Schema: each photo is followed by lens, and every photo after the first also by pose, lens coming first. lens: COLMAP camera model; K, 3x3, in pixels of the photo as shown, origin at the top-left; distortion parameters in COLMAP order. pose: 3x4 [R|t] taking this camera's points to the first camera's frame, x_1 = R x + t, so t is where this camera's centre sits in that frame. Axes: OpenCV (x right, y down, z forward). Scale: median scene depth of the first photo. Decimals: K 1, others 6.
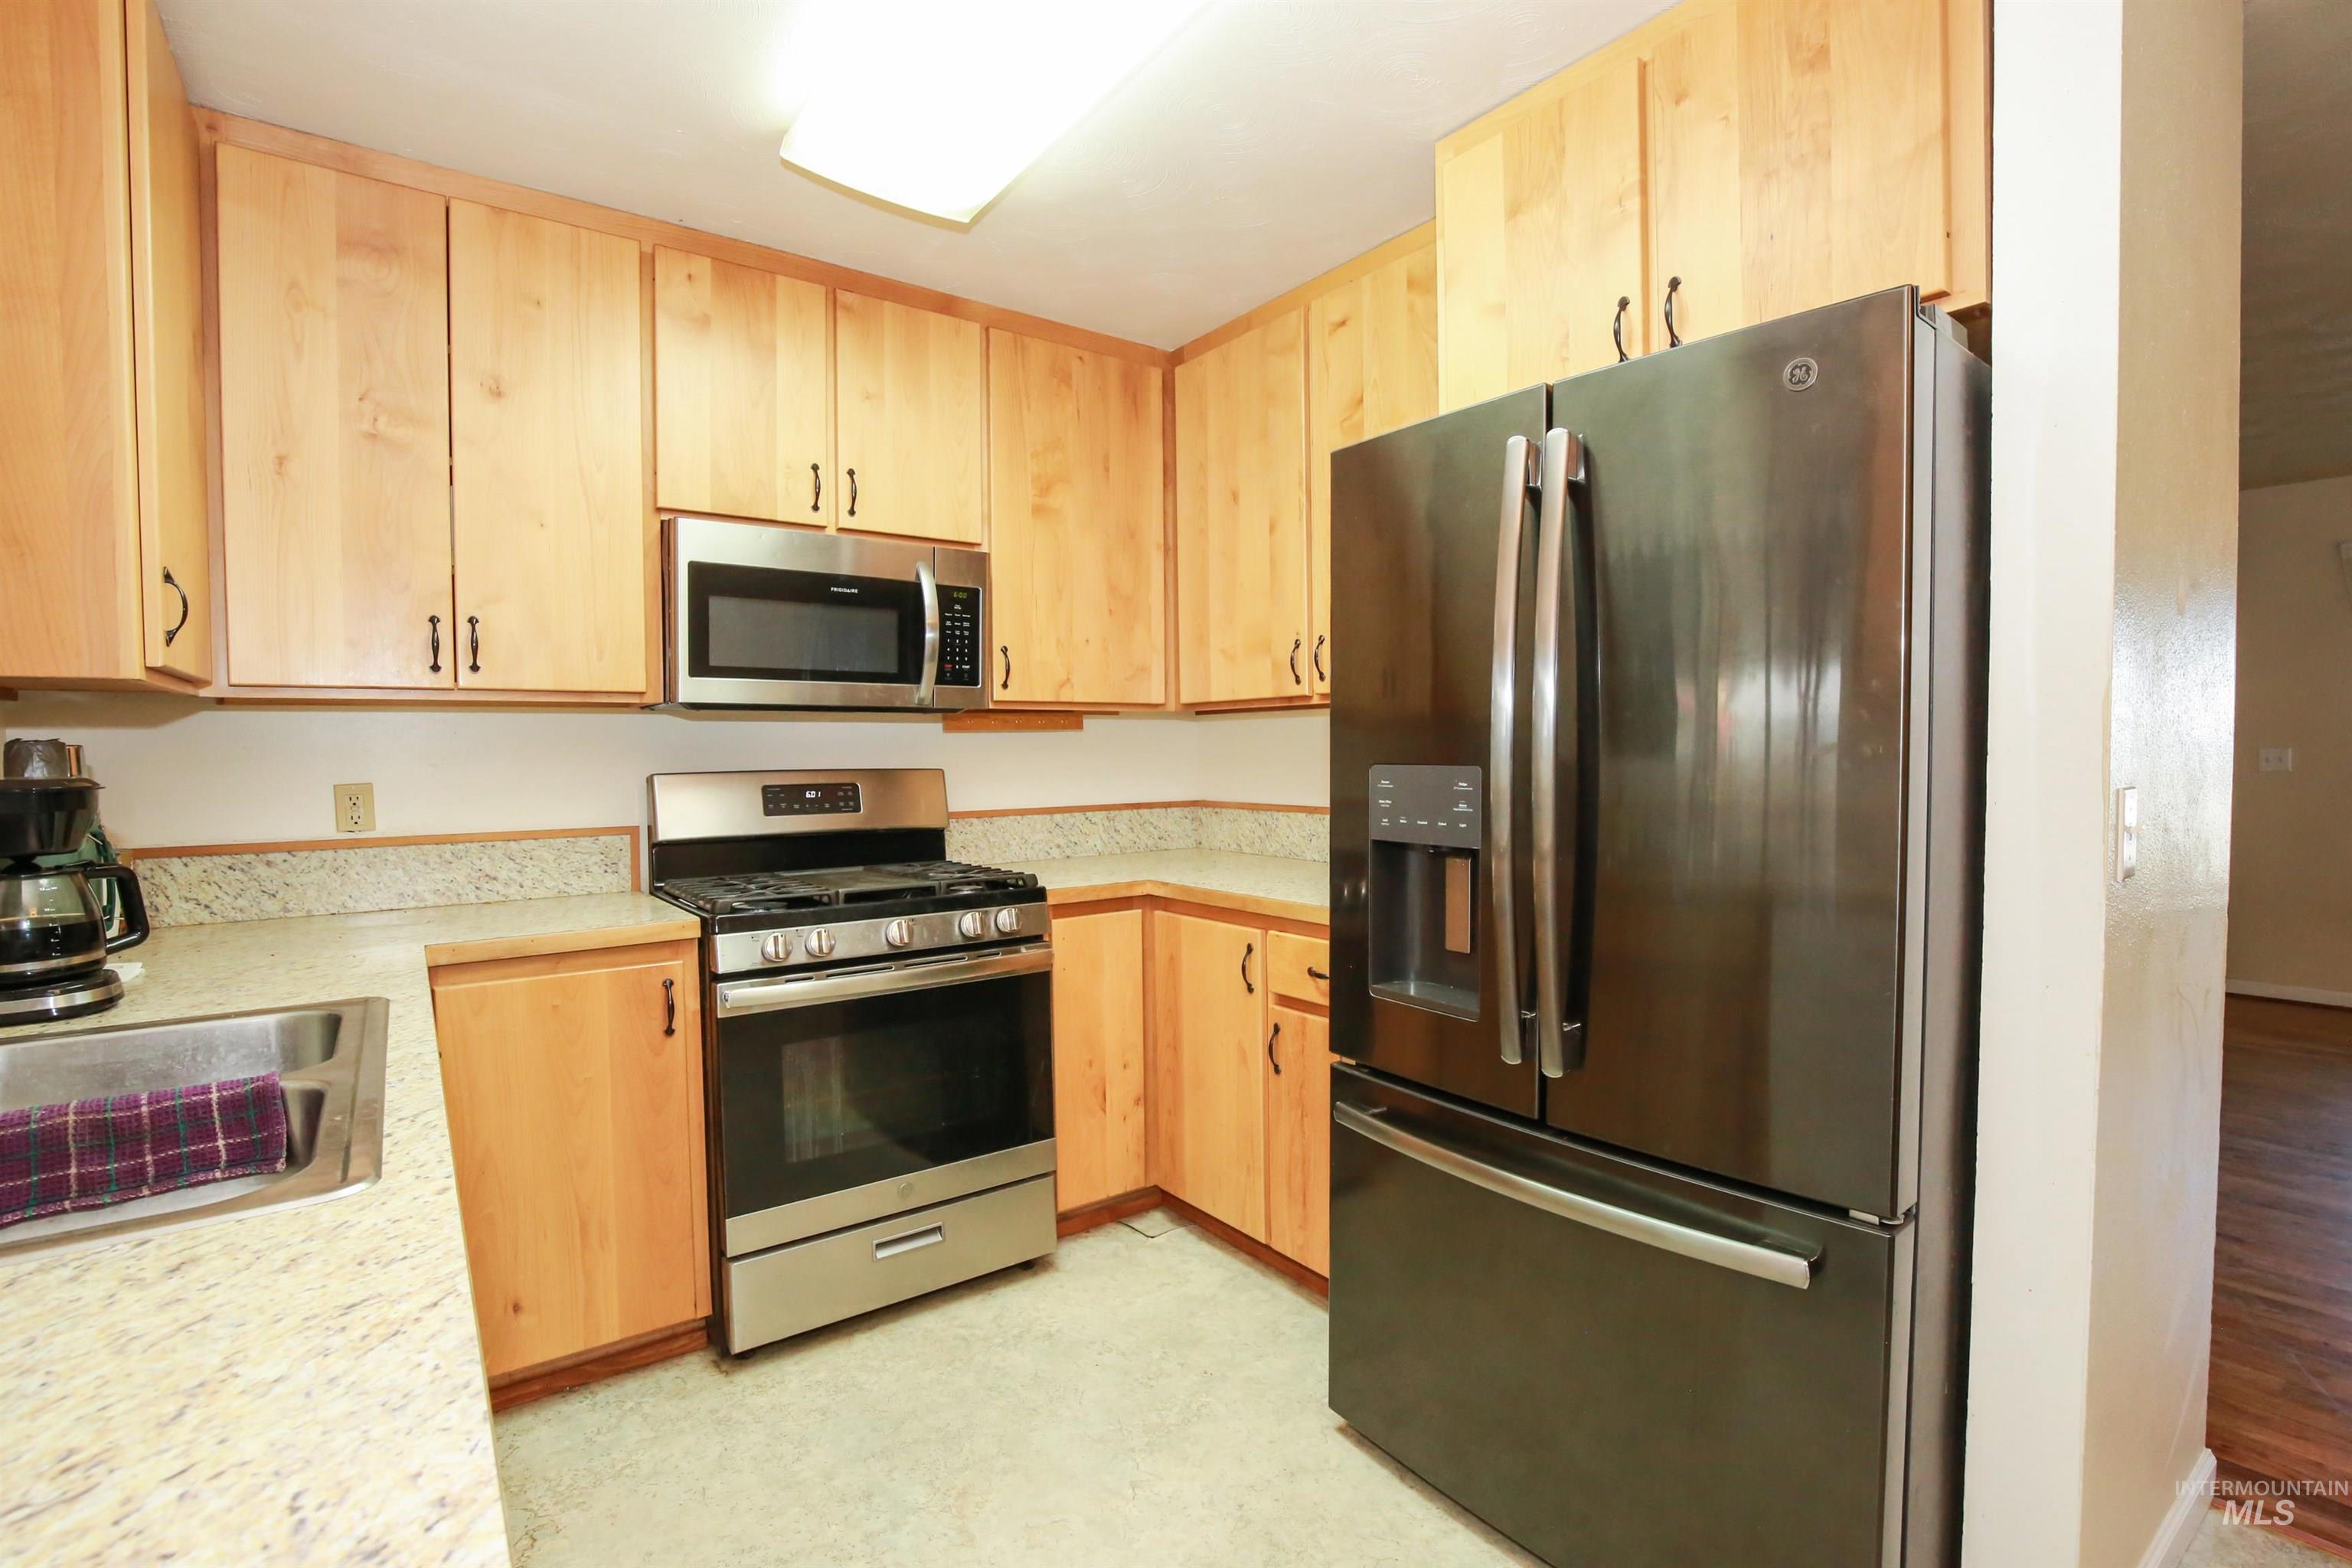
lens RADIAL K [[1075.0, 0, 1185.8], [0, 1075.0, 783.2], [0, 0, 1]] dist [-0.029487, -0.000071]
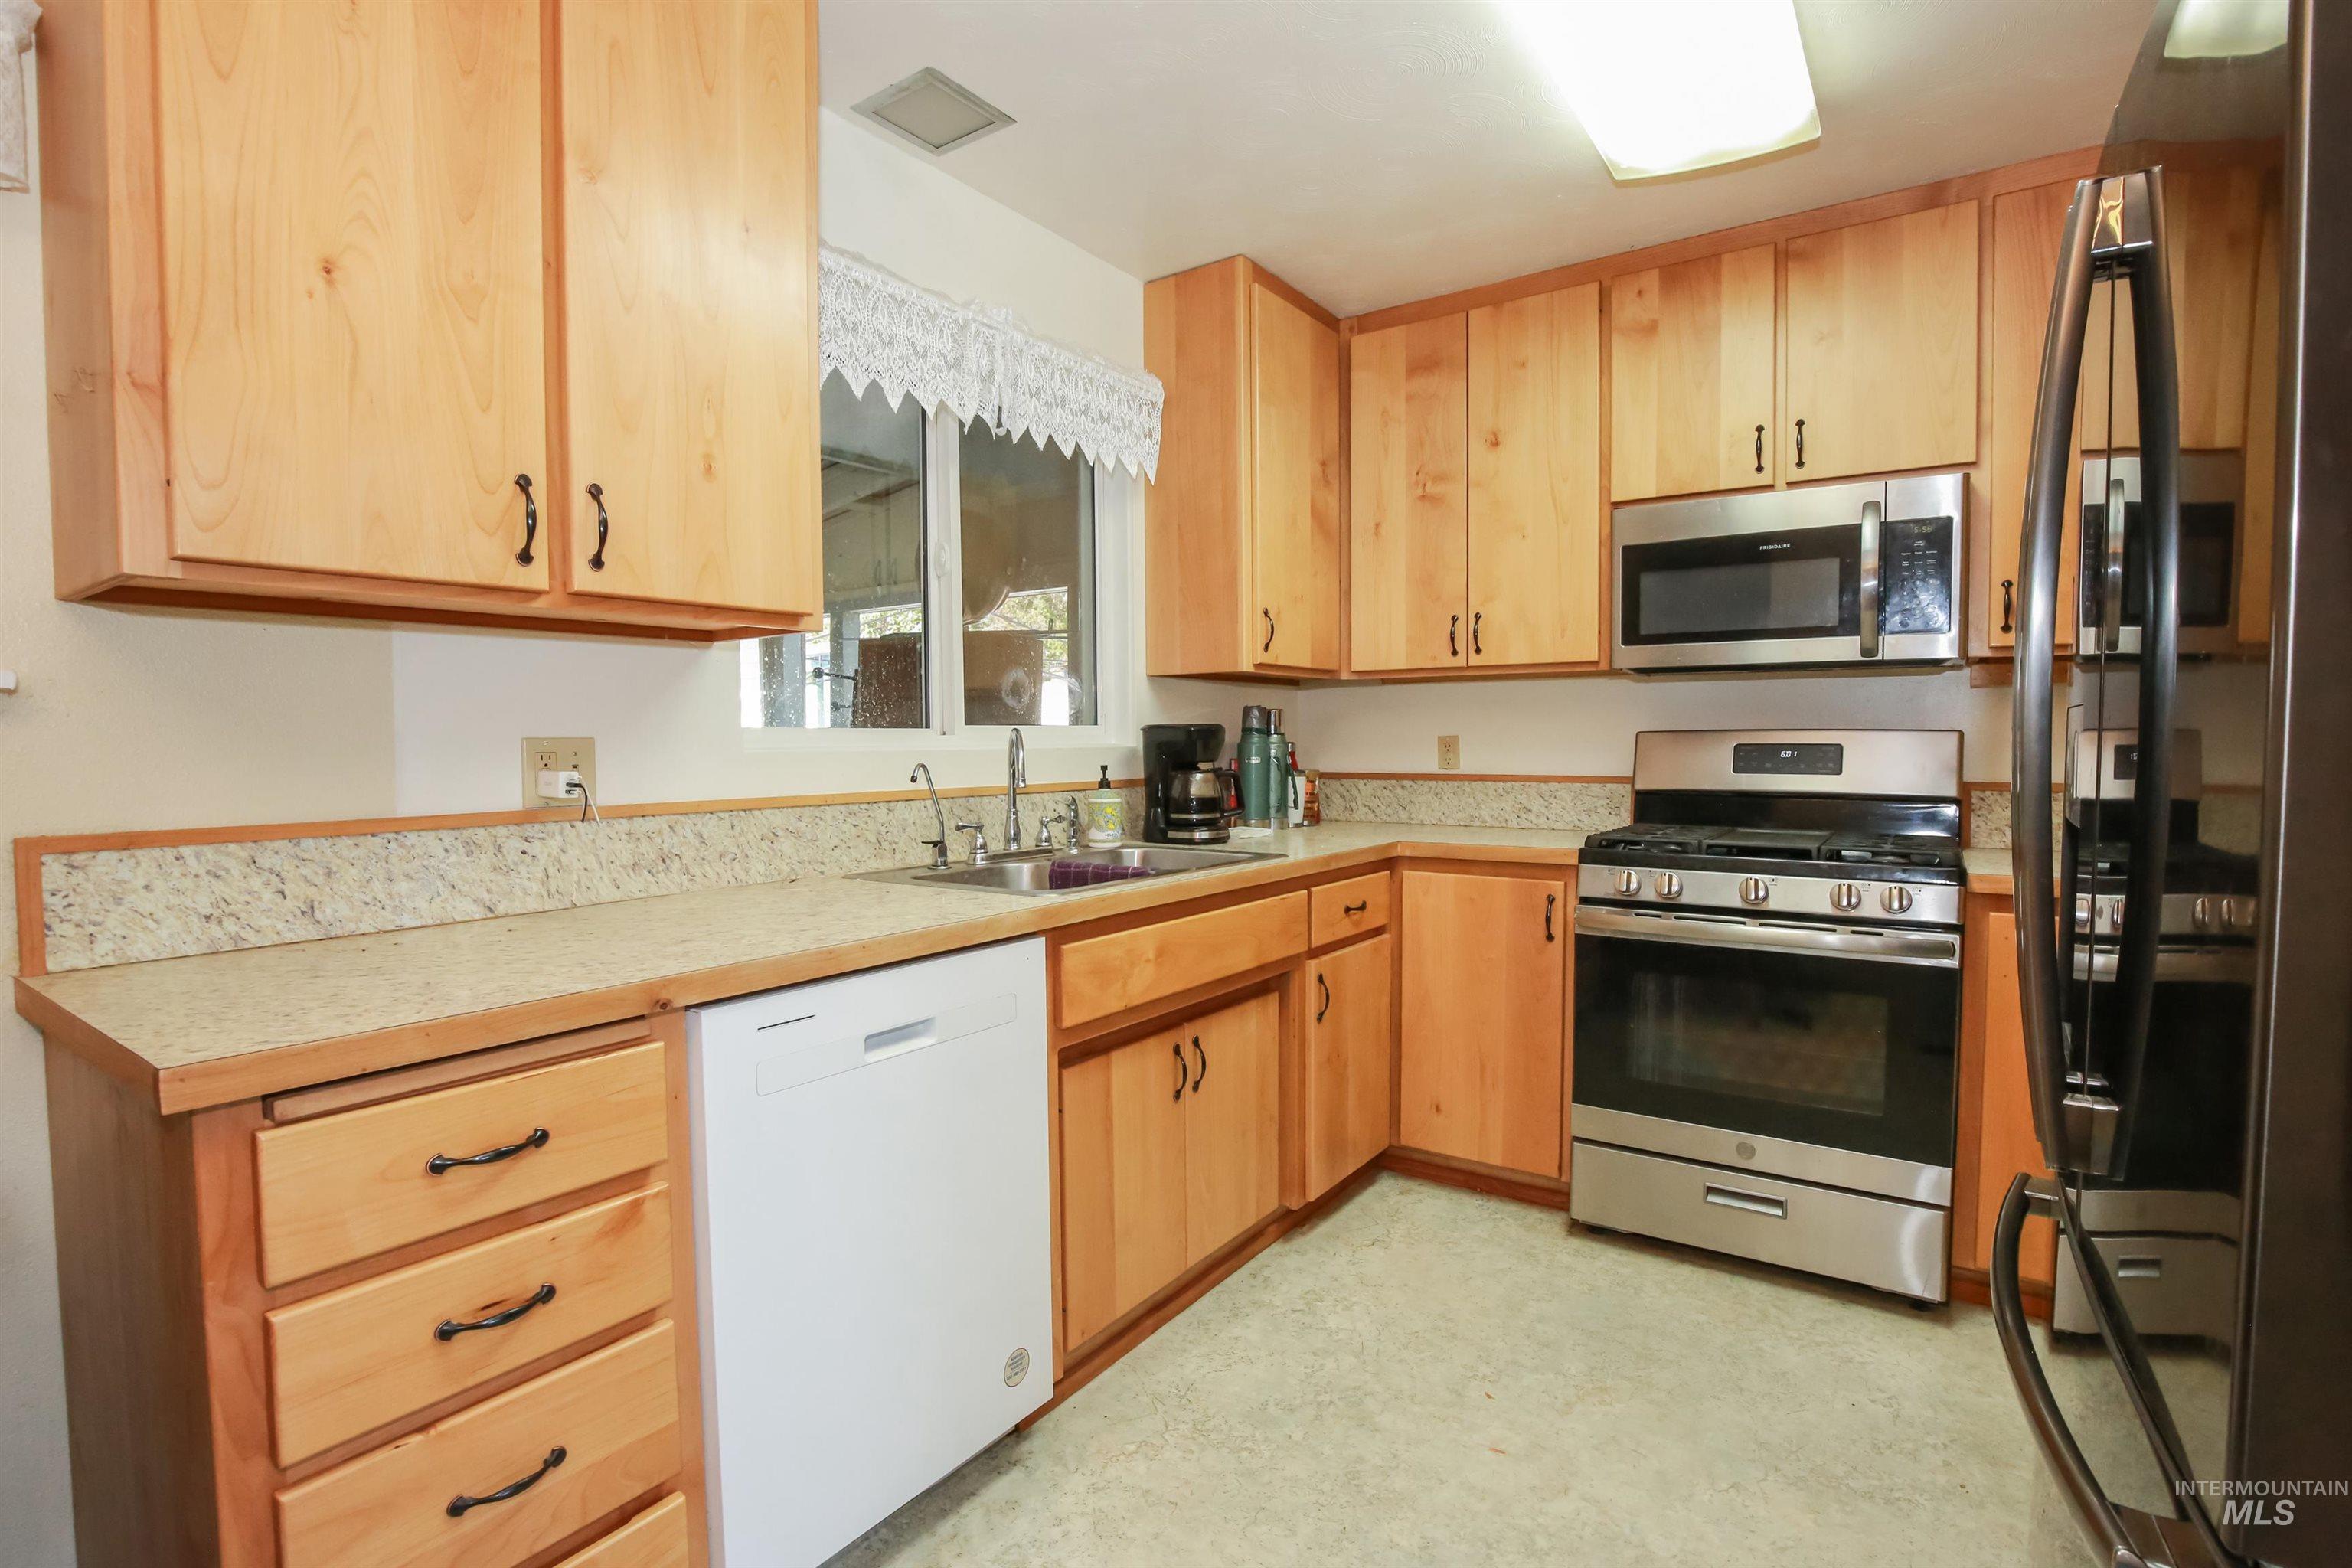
lens RADIAL K [[1086.1, 0, 1185.9], [0, 1086.1, 782.6], [0, 0, 1]] dist [-0.031384, 0.000334]
pose [[0.324861, 0.045289, -0.944677, 0.517185], [-0.030622, 0.998833, 0.037355, 0.020574], [0.945266, 0.016792, 0.325869, 0.184523]]
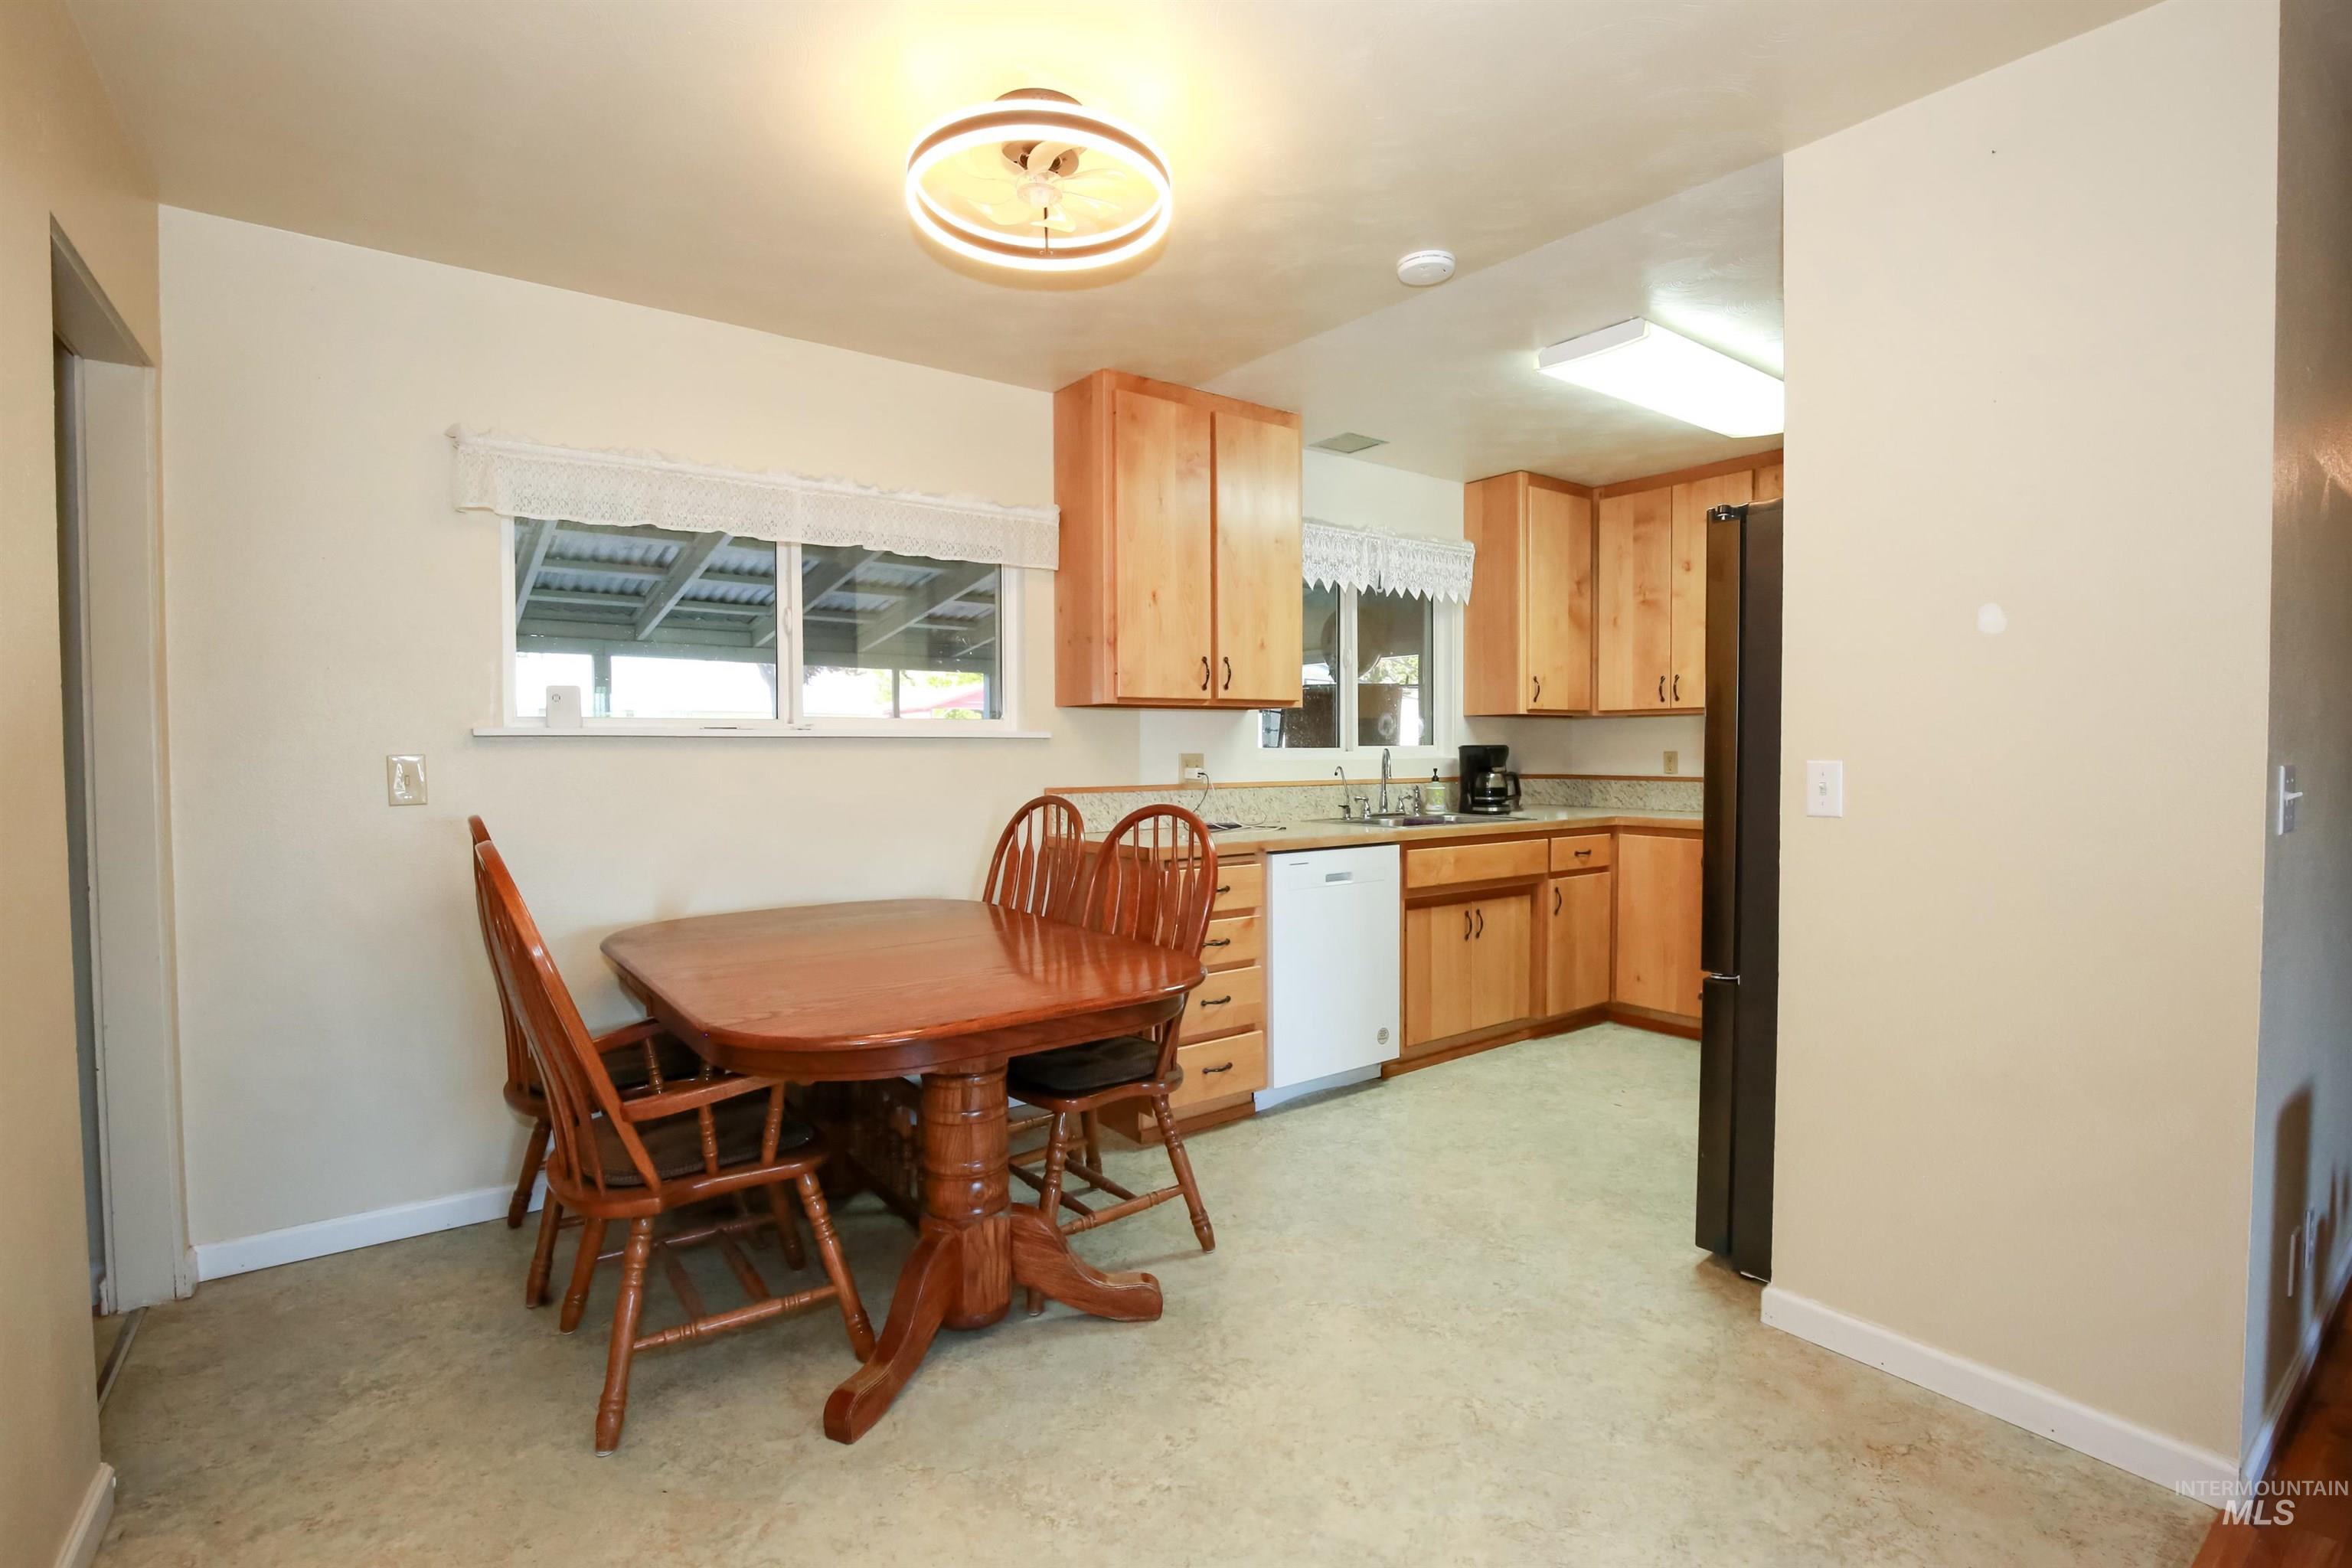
lens RADIAL K [[1086.1, 0, 1185.9], [0, 1086.1, 782.6], [0, 0, 1]] dist [-0.031384, 0.000334]
pose [[0.001104, 0.042701, -0.999087, 1.497408], [-0.031934, 0.998580, 0.042644, 0.001494], [0.999489, 0.031857, 0.002466, -0.007481]]
